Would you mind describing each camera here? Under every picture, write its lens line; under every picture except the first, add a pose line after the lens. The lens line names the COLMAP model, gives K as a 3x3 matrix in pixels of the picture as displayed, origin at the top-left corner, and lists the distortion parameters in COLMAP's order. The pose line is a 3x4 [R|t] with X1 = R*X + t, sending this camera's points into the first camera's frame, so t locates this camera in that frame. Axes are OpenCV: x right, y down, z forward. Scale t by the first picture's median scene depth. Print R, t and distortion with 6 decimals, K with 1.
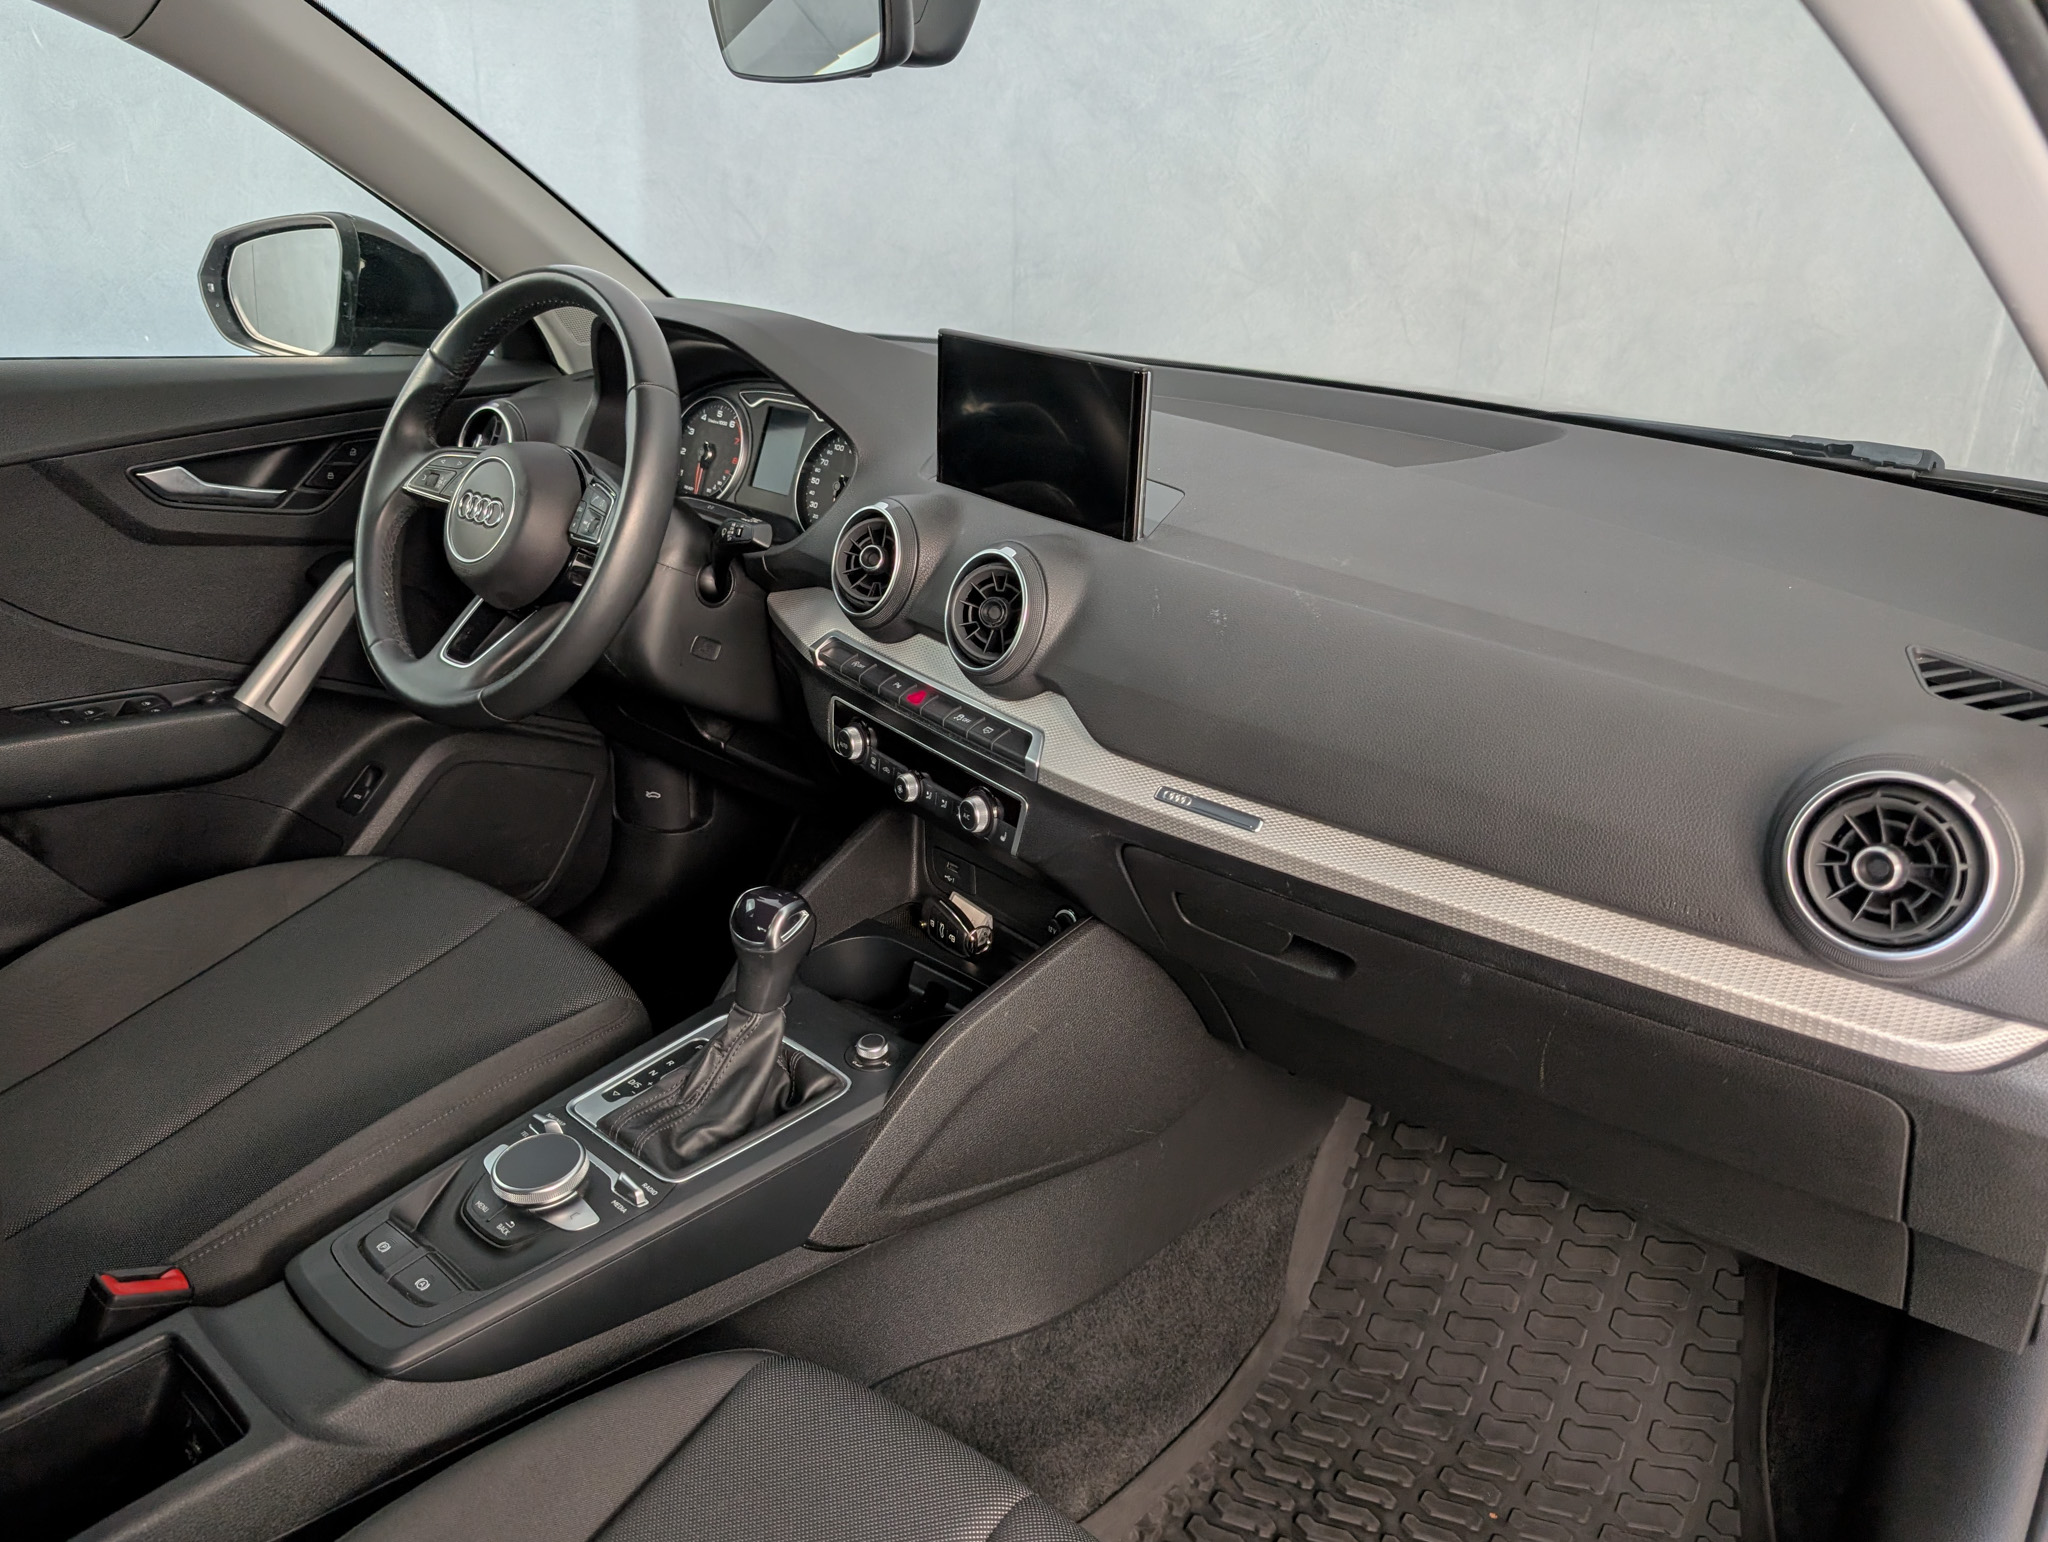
lens RADIAL K [[1573.4, 0, 1024.0], [0, 1573.4, 771.0], [0, 0, 1]] dist [0.005578, 0.001962]
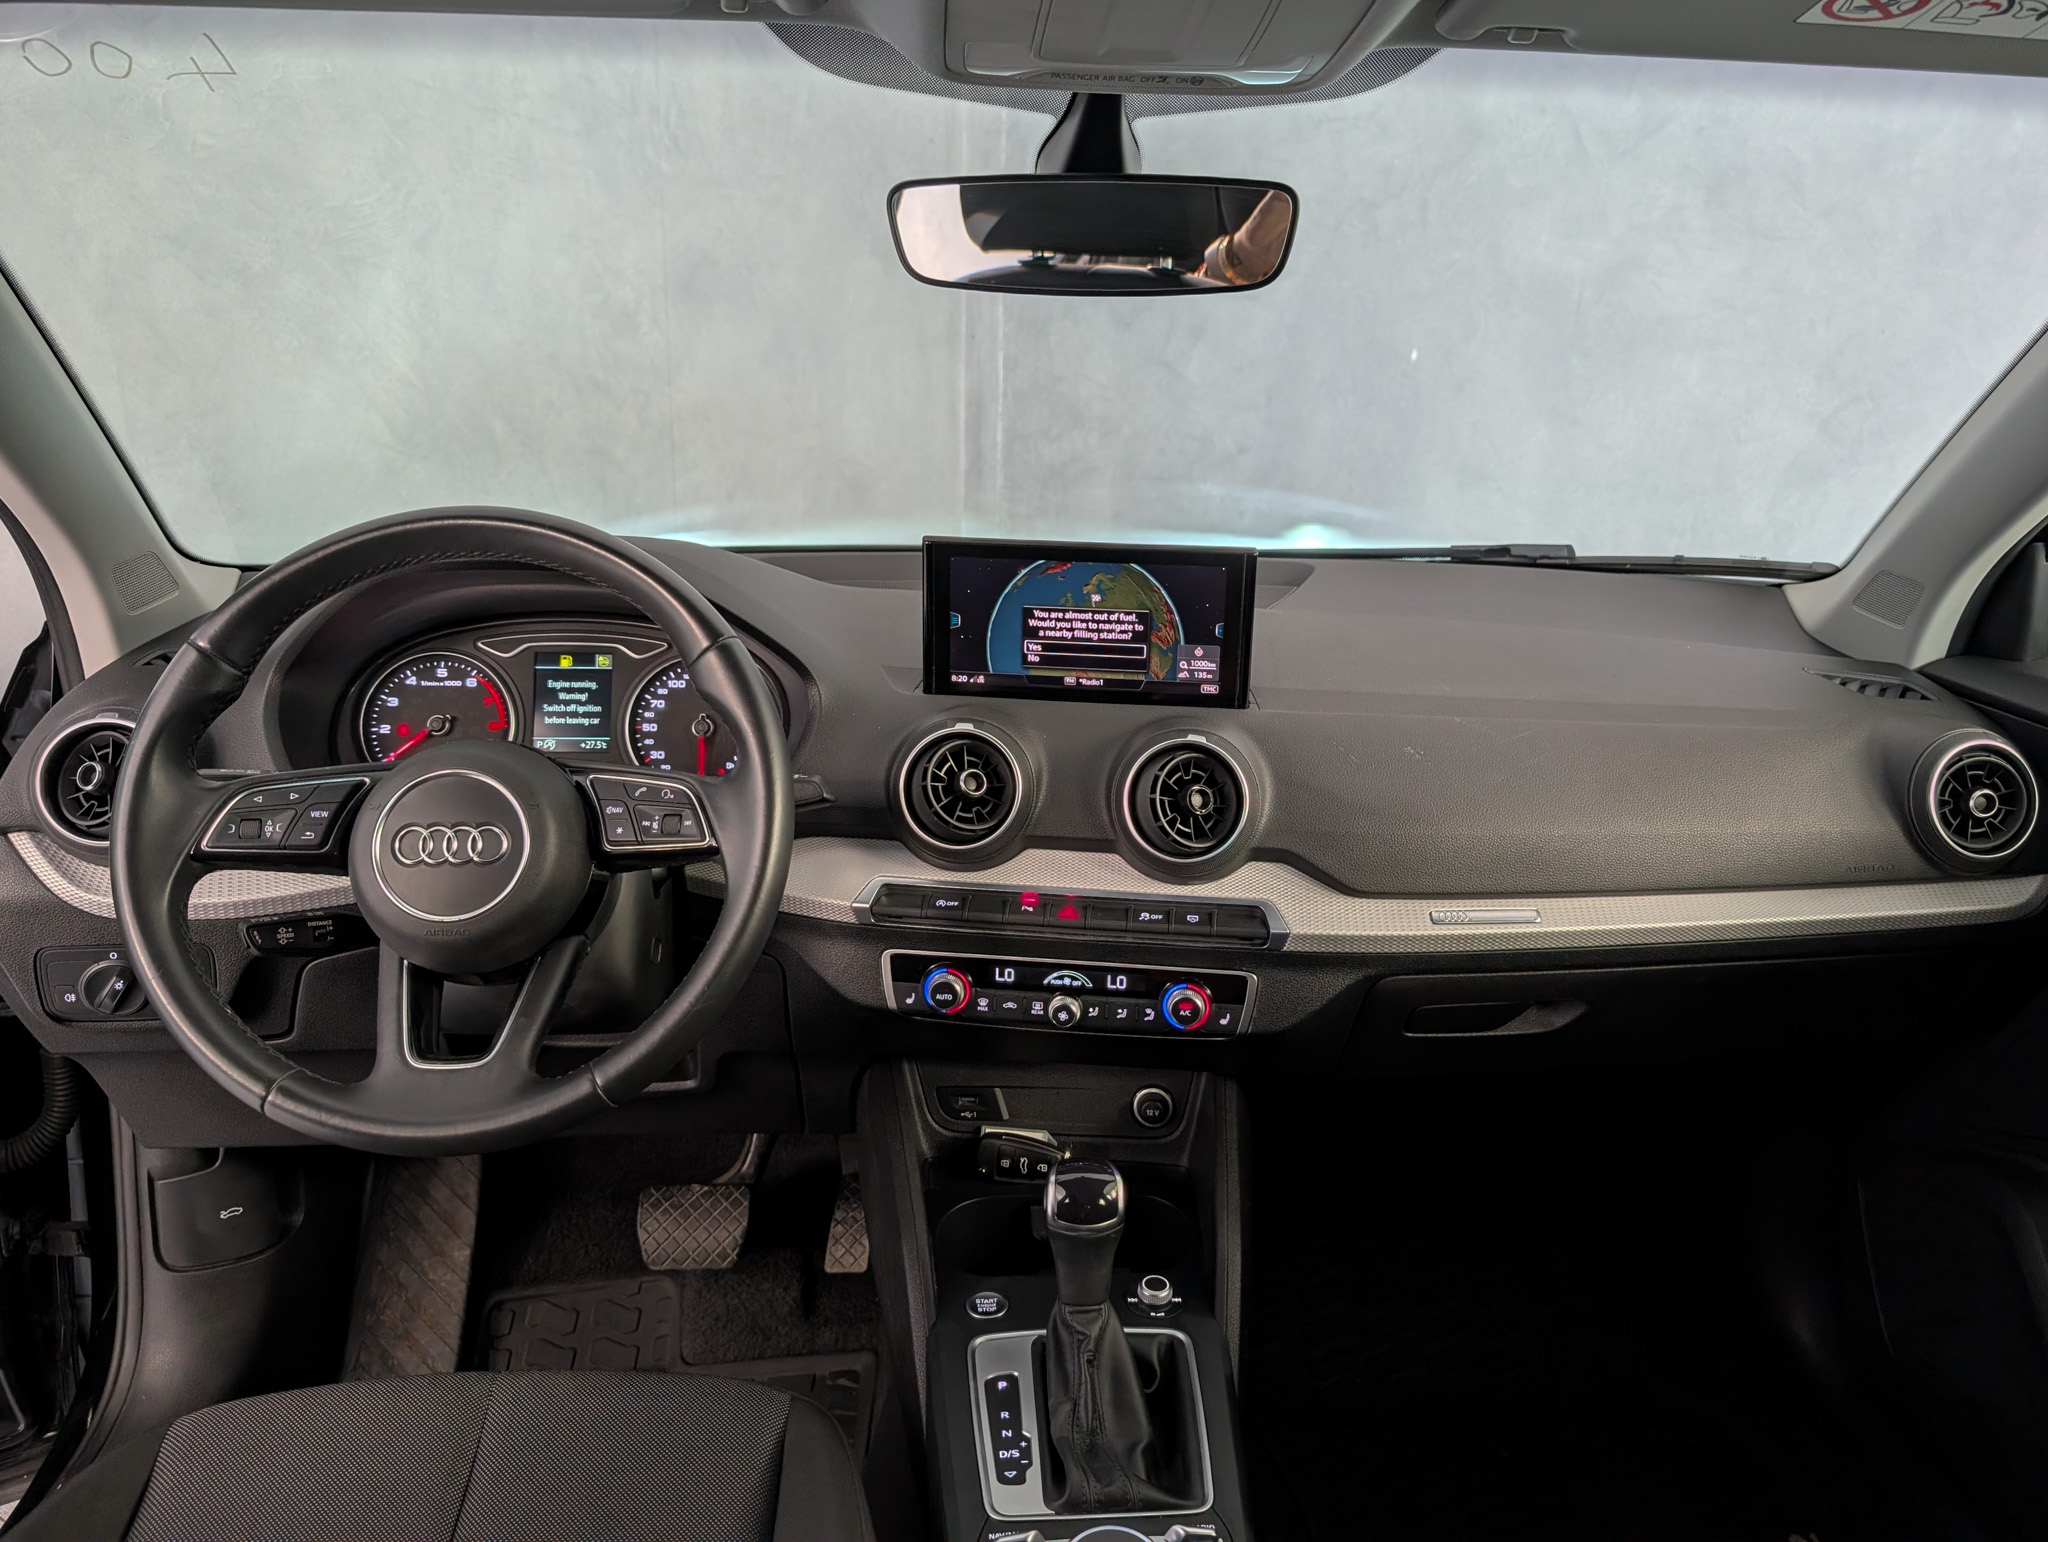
lens RADIAL K [[1570.2, 0, 1082.4], [0, 1570.2, 743.0], [0, 0, 1]] dist [0.007285, 0.002349]
pose [[0.677433, -0.198354, 0.708336, -0.539924], [0.266804, 0.963639, 0.014682, -0.119169], [-0.685493, 0.179041, 0.705723, 0.232979]]
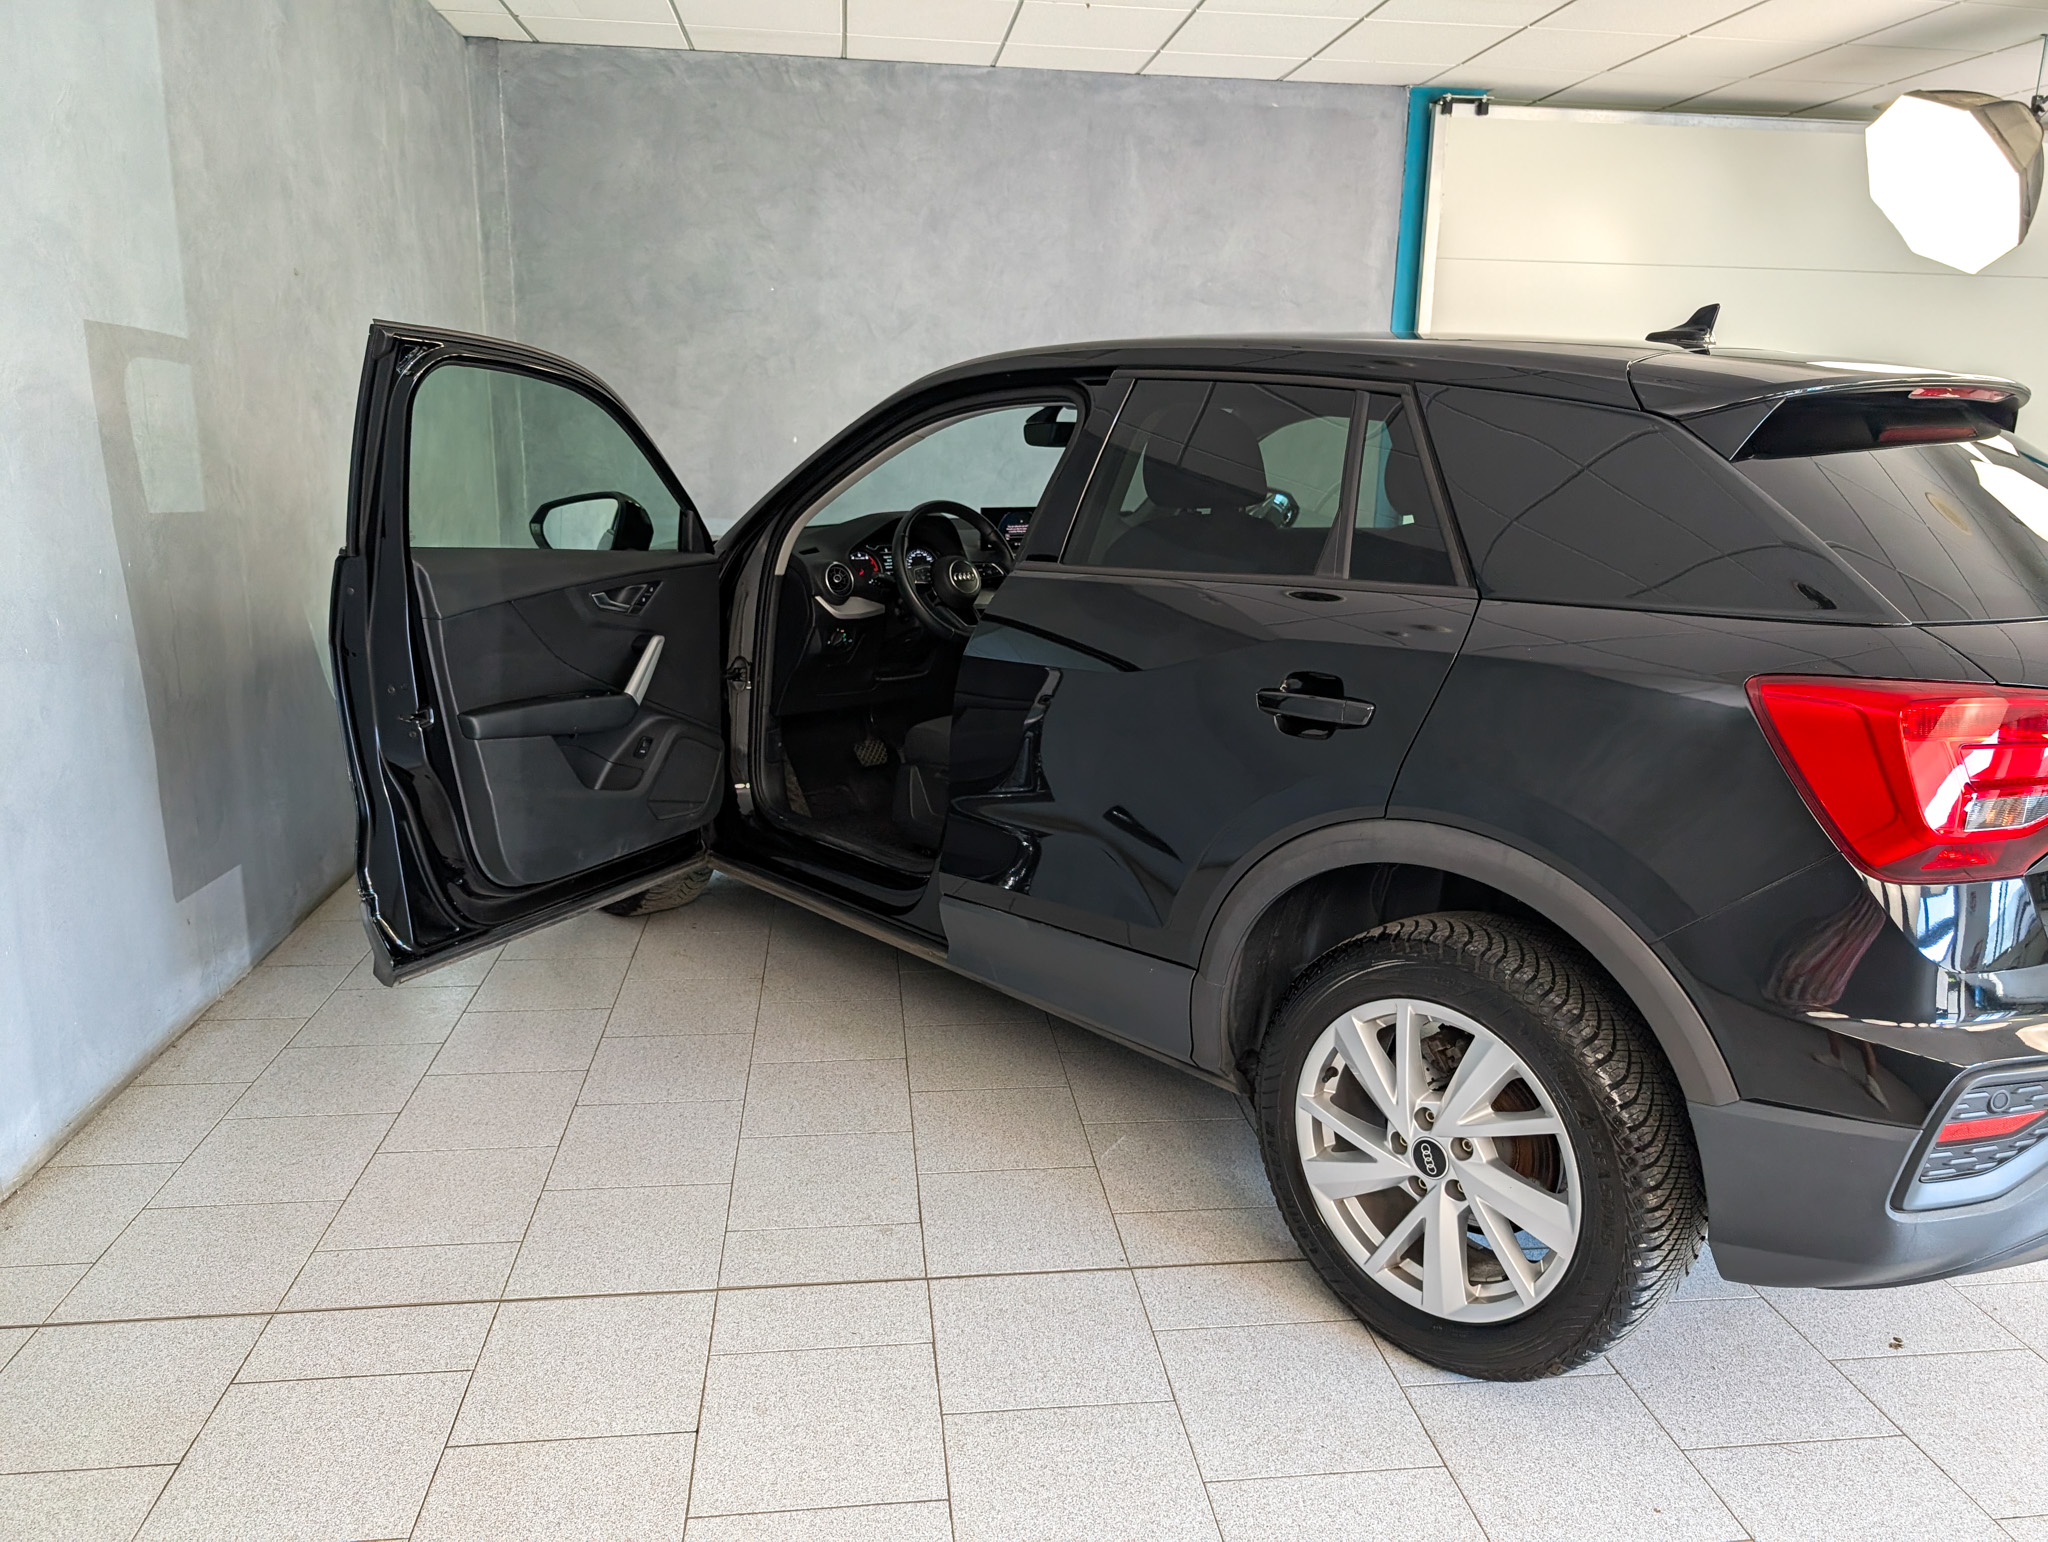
lens RADIAL K [[1540.8, 0, 1036.8], [0, 1540.8, 781.5], [0, 0, 1]] dist [0.002972, 0.000762]
pose [[0.099700, -0.257518, 0.961116, -2.784666], [0.349393, 0.913481, 0.208512, -0.317012], [-0.931657, 0.315018, 0.181049, 0.367746]]
